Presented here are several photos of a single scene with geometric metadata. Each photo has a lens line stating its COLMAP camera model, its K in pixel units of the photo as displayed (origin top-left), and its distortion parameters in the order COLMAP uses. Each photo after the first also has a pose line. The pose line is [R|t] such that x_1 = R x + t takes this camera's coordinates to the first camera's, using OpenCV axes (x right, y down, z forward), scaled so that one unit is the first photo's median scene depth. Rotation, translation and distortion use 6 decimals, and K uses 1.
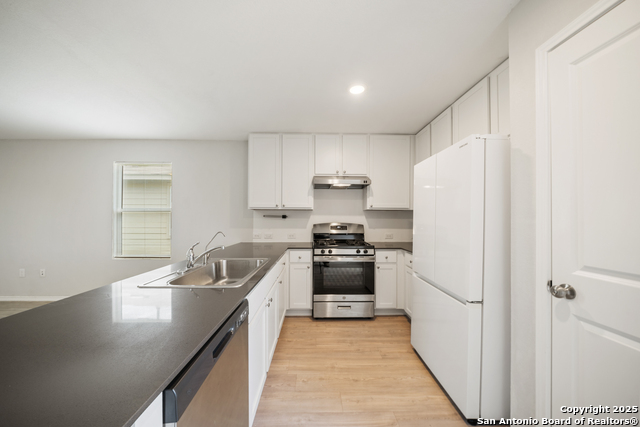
lens RADIAL K [[220.6, 0, 318.1], [0, 220.6, 217.9], [0, 0, 1]] dist [-0.002484, -0.000512]
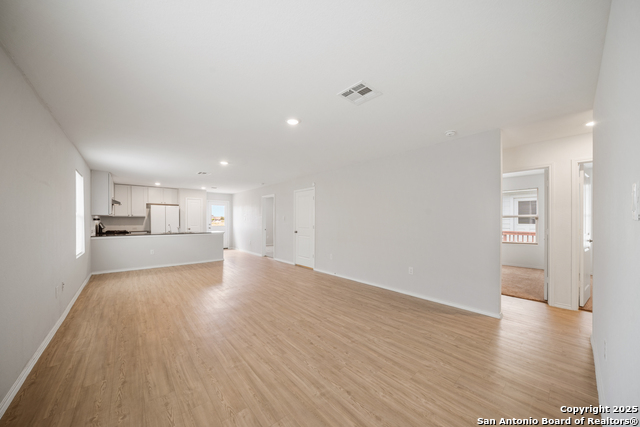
lens RADIAL K [[220.6, 0, 321.1], [0, 220.6, 221.5], [0, 0, 1]] dist [-0.002484, -0.000512]
pose [[-0.653587, -0.008113, 0.756808, -2.774473], [-0.006543, 0.999966, 0.005070, -0.009394], [-0.756823, -0.001638, -0.653618, 0.871108]]
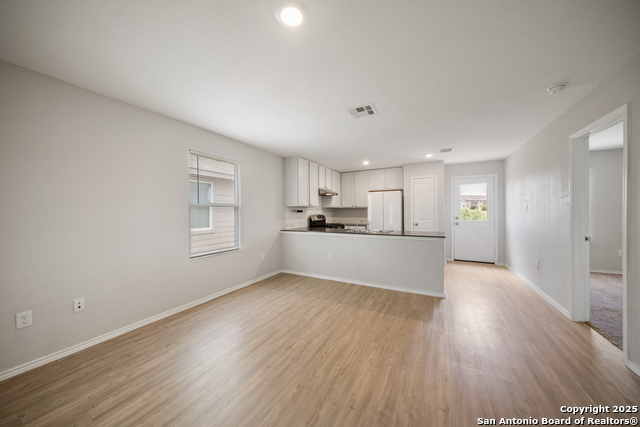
lens RADIAL K [[220.6, 0, 315.3], [0, 220.6, 212.3], [0, 0, 1]] dist [-0.002484, -0.000512]
pose [[0.497688, -0.007334, 0.867325, -1.584149], [0.005914, 0.999970, 0.005062, -0.006090], [-0.867336, 0.002610, 0.497716, 0.141849]]
